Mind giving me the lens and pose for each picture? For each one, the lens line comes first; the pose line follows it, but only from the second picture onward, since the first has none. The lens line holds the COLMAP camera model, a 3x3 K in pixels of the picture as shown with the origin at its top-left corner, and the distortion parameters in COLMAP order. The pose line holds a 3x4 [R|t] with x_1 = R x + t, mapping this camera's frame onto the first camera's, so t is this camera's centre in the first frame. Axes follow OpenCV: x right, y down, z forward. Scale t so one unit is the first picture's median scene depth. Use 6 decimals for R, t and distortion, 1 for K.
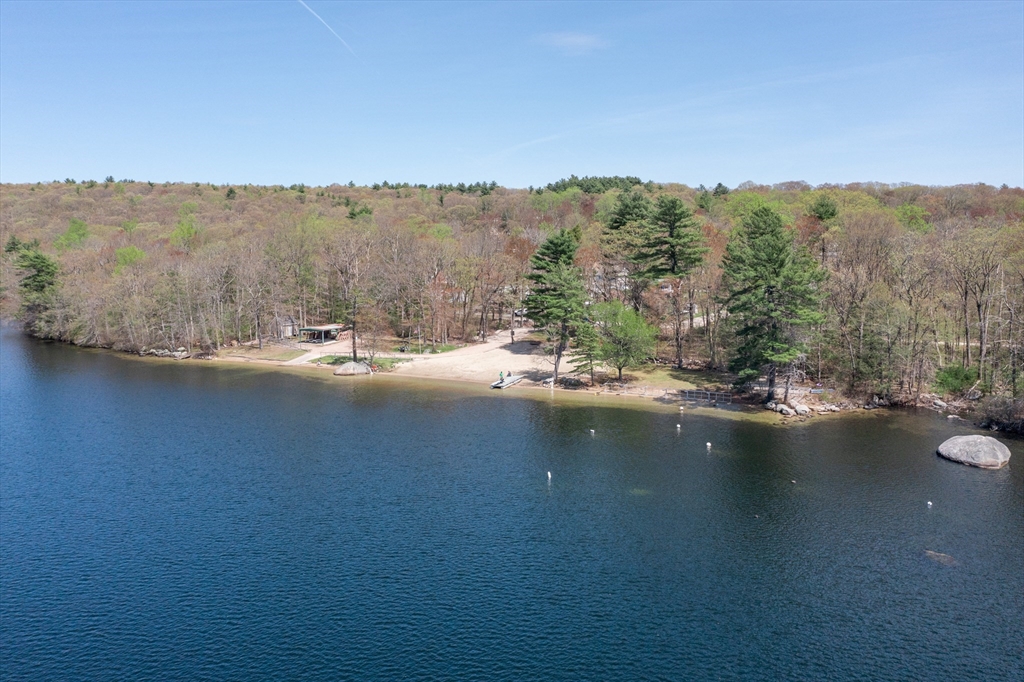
lens RADIAL K [[828.3, 0, 511.9], [0, 828.3, 341.0], [0, 0, 1]] dist [-0.010603, -0.002171]
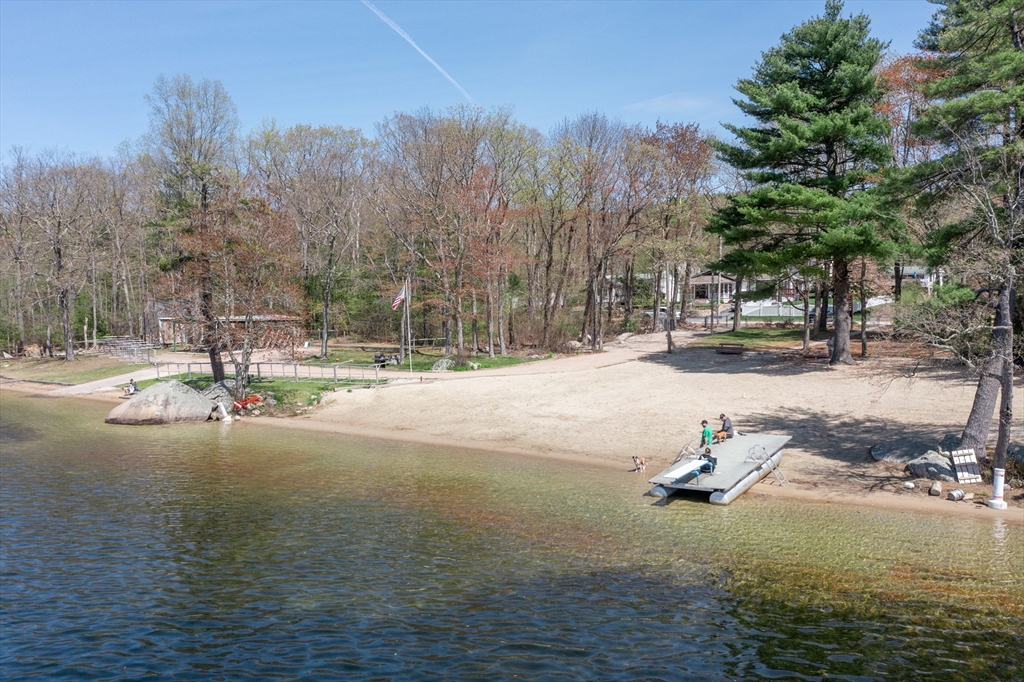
lens RADIAL K [[828.3, 0, 511.9], [0, 828.3, 341.6], [0, 0, 1]] dist [-0.010603, -0.002171]
pose [[0.993105, 0.003575, -0.117178, -0.030626], [-0.011966, 0.997406, -0.070985, 0.029741], [0.116620, 0.071897, 0.990571, 0.686179]]
